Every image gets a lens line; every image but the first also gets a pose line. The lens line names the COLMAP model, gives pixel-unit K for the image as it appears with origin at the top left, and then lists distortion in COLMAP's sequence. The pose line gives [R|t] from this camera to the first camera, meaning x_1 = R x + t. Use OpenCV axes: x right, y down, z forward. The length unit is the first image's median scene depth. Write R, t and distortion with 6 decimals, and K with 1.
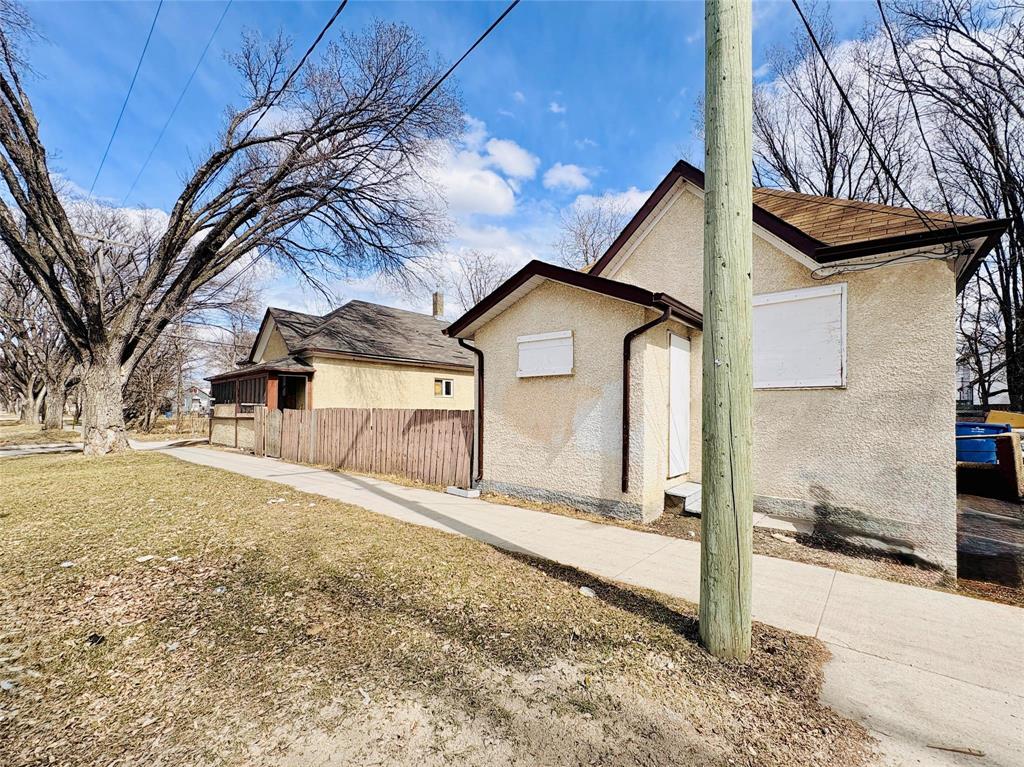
lens RADIAL K [[426.3, 0, 539.6], [0, 426.3, 405.6], [0, 0, 1]] dist [-0.000343, -0.000122]
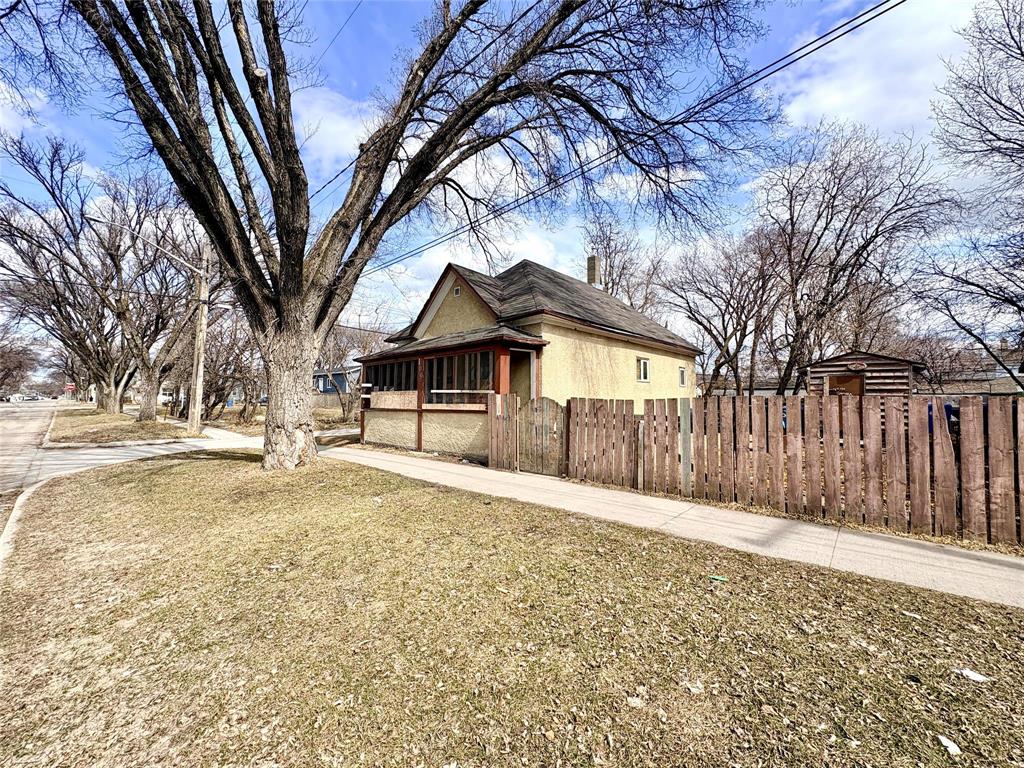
lens RADIAL K [[404.9, 0, 512.0], [0, 404.9, 384.0], [0, 0, 1]] dist [0.001509, 0.000093]
pose [[0.997710, -0.004253, -0.067496, -0.573105], [0.002628, 0.999705, -0.024146, 0.001602], [0.067579, 0.023913, 0.997427, 0.356714]]
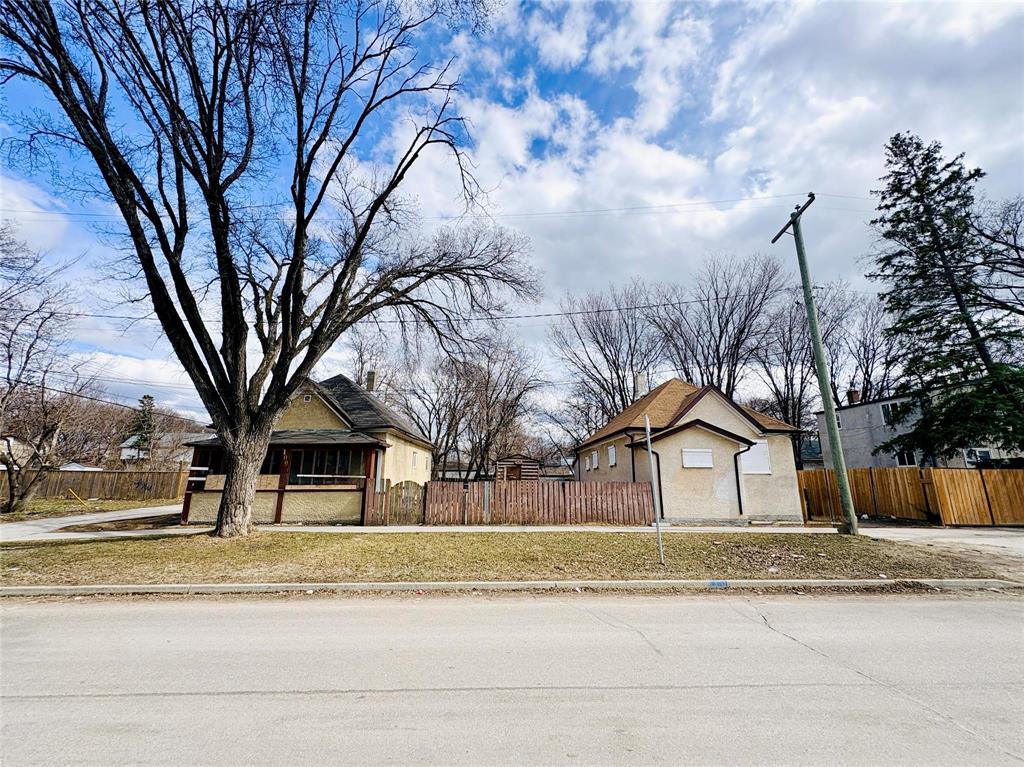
lens RADIAL K [[404.9, 0, 512.0], [0, 404.9, 383.5], [0, 0, 1]] dist [0.001509, 0.000093]
pose [[0.775600, 0.142003, 0.615045, -1.021039], [-0.007903, 0.976475, -0.215484, -0.014716], [-0.631176, 0.162269, 0.758476, -0.049903]]
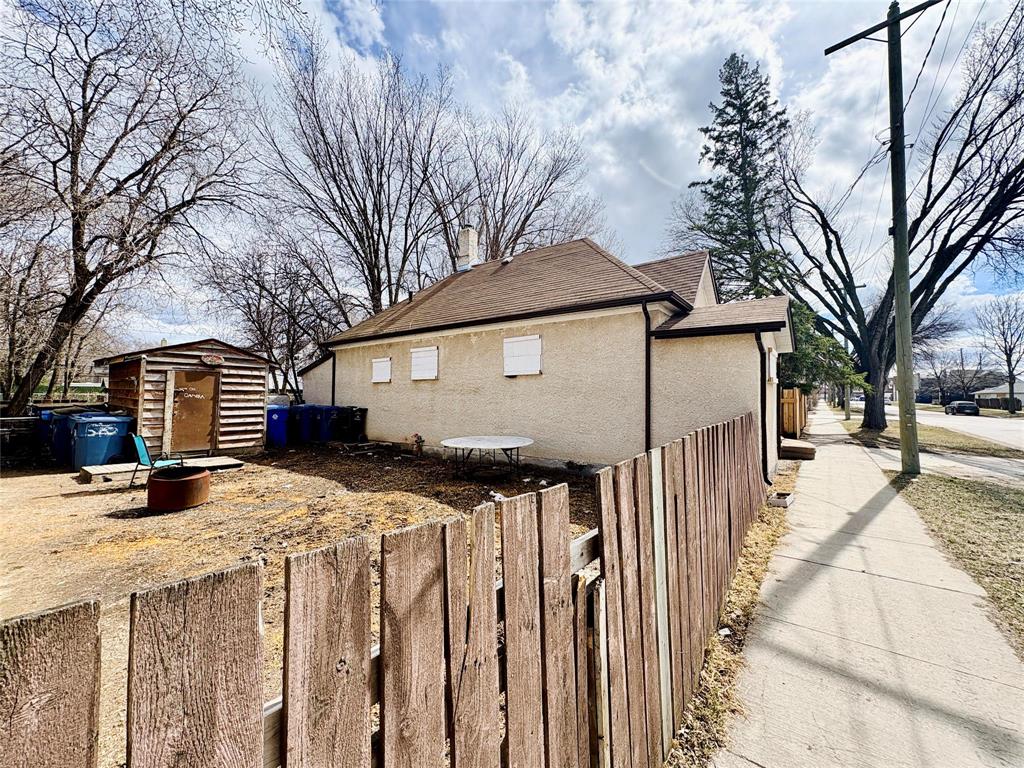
lens RADIAL K [[407.6, 0, 512.0], [0, 407.6, 384.0], [0, 0, 1]] dist [-0.003252, 0.004197]
pose [[-0.016843, 0.021370, 0.999630, -0.559596], [-0.016481, 0.999630, -0.021648, -0.010672], [-0.999722, -0.016840, -0.016484, 0.841822]]
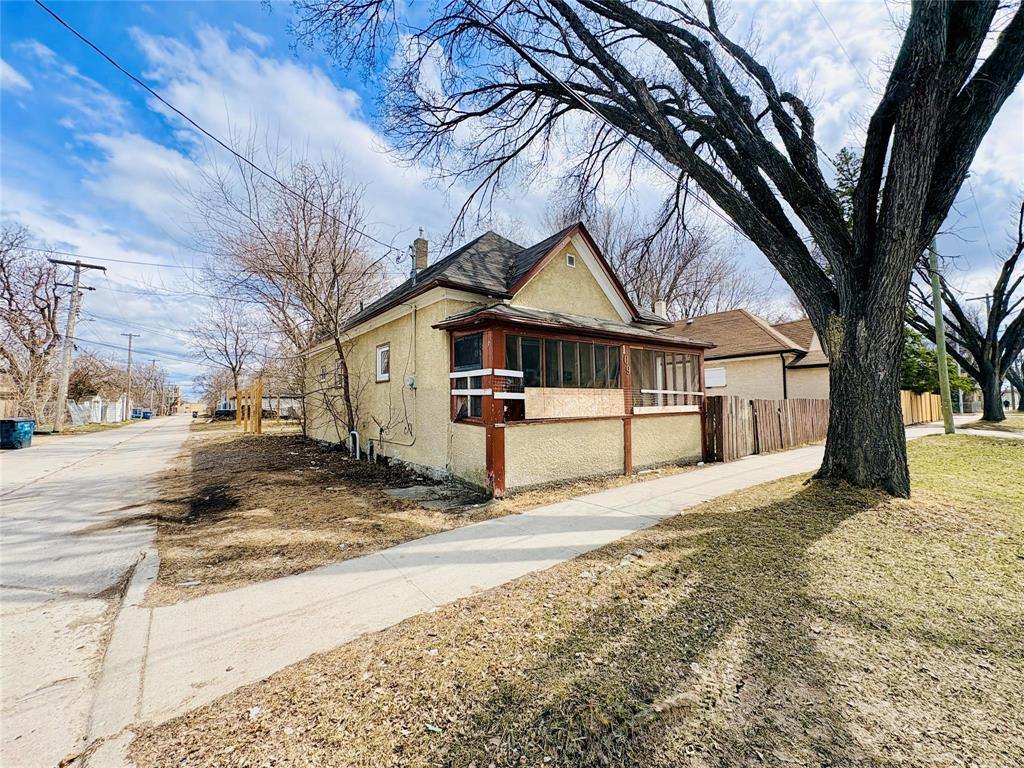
lens RADIAL K [[407.6, 0, 512.0], [0, 407.6, 384.0], [0, 0, 1]] dist [-0.003252, 0.004197]
pose [[0.243180, 0.044738, 0.968949, -1.414002], [0.001398, 0.998919, -0.046473, 0.014101], [-0.969980, 0.012656, 0.242855, 1.152697]]
